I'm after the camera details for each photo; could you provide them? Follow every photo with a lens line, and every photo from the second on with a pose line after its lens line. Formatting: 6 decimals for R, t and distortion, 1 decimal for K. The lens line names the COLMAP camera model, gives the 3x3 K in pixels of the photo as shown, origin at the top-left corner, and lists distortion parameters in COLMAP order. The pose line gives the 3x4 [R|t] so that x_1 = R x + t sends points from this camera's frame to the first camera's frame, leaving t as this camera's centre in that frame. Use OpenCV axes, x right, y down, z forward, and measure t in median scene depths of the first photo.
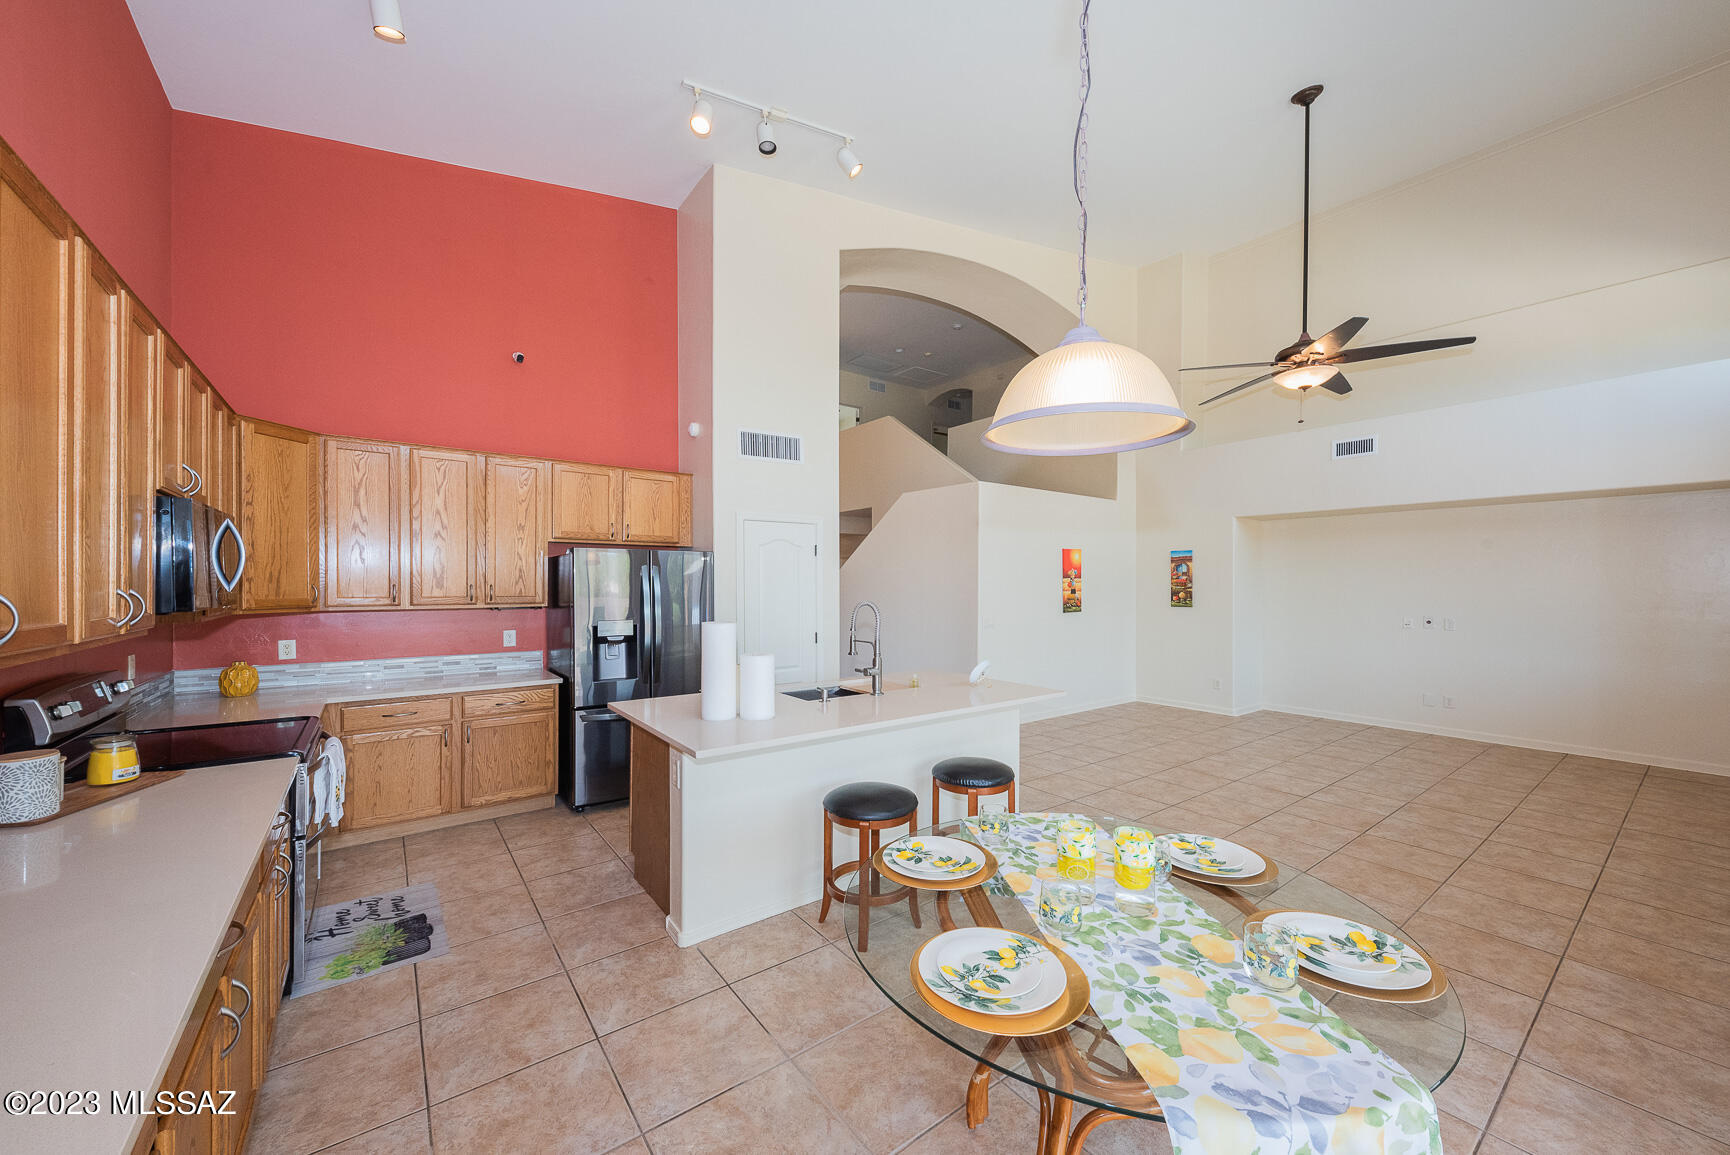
lens RADIAL K [[644.3, 0, 908.4], [0, 644.3, 580.2], [0, 0, 1]] dist [0.000514, -0.000536]
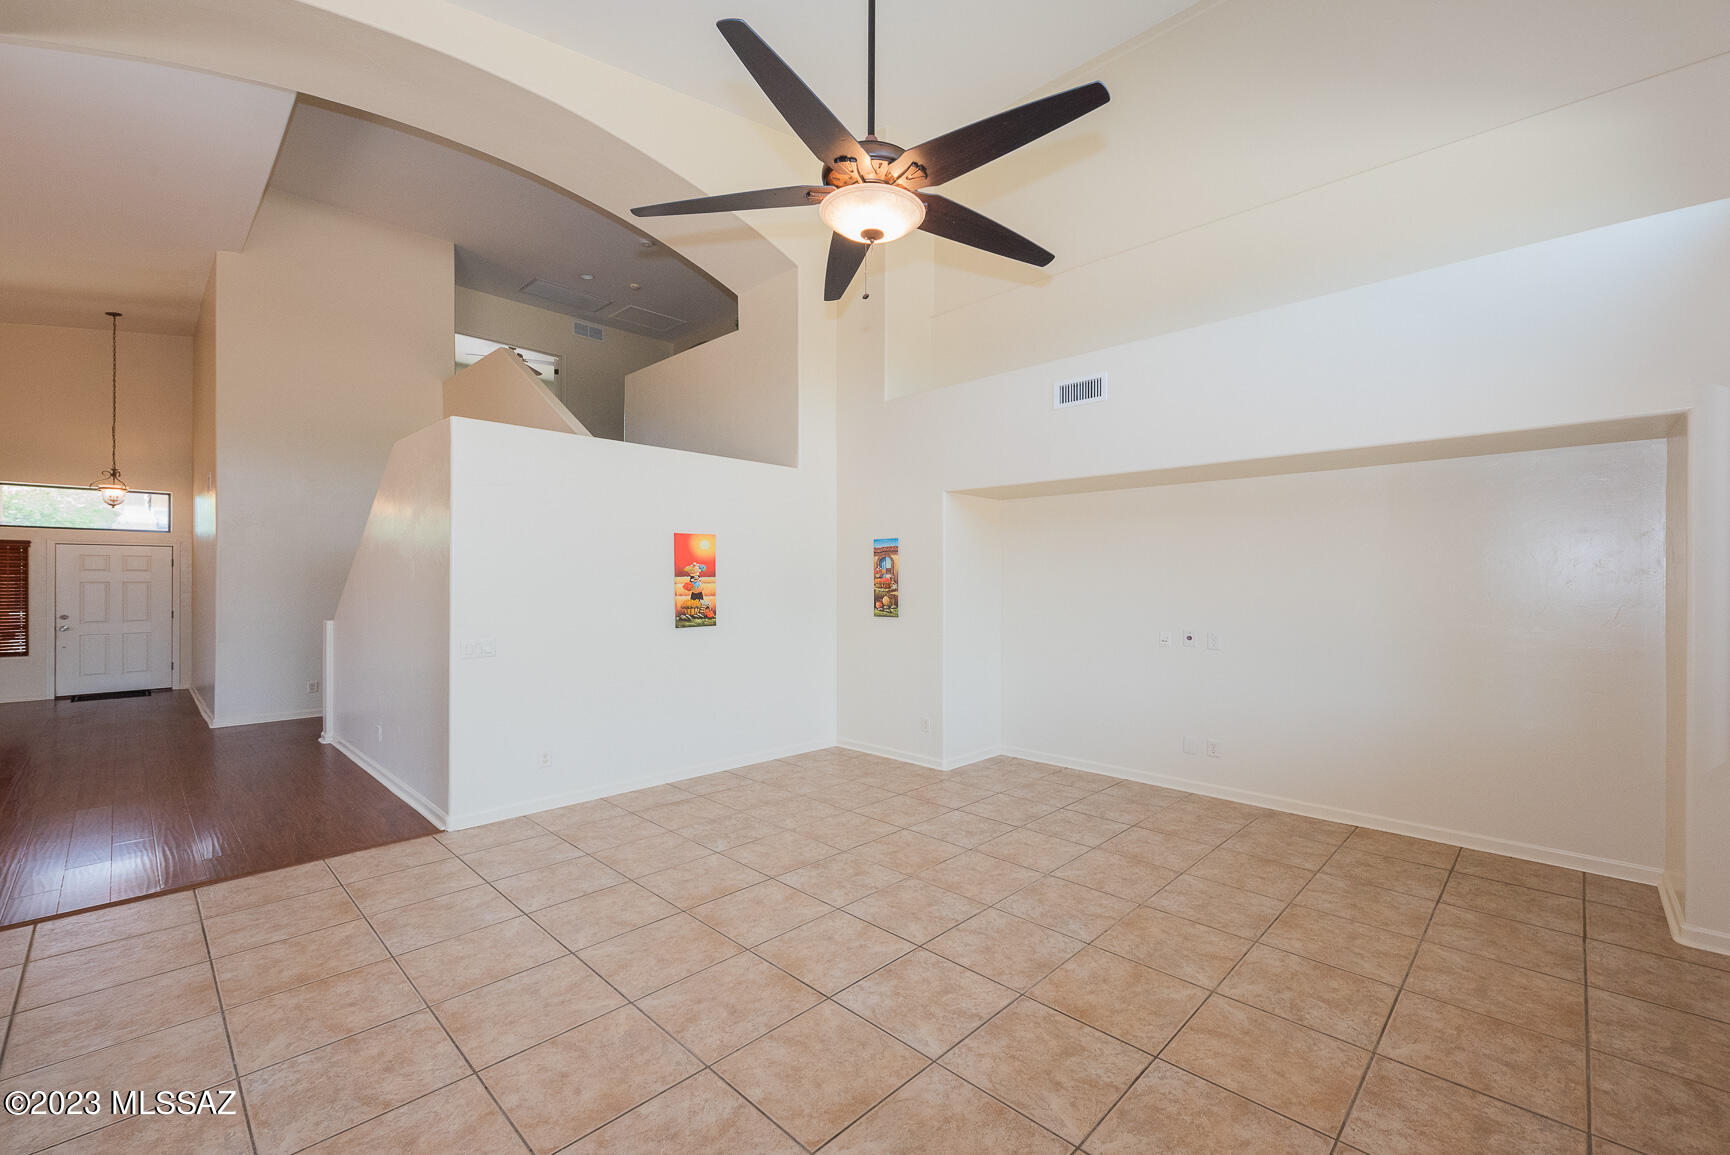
lens RADIAL K [[692.0, 0, 839.6], [0, 692.0, 578.6], [0, 0, 1]] dist [0.006386, 0.000184]
pose [[0.995039, 0.001097, 0.099480, 0.333216], [-0.001100, 0.999999, -0.000020, -0.001507], [-0.099480, -0.000090, 0.995040, 0.258147]]
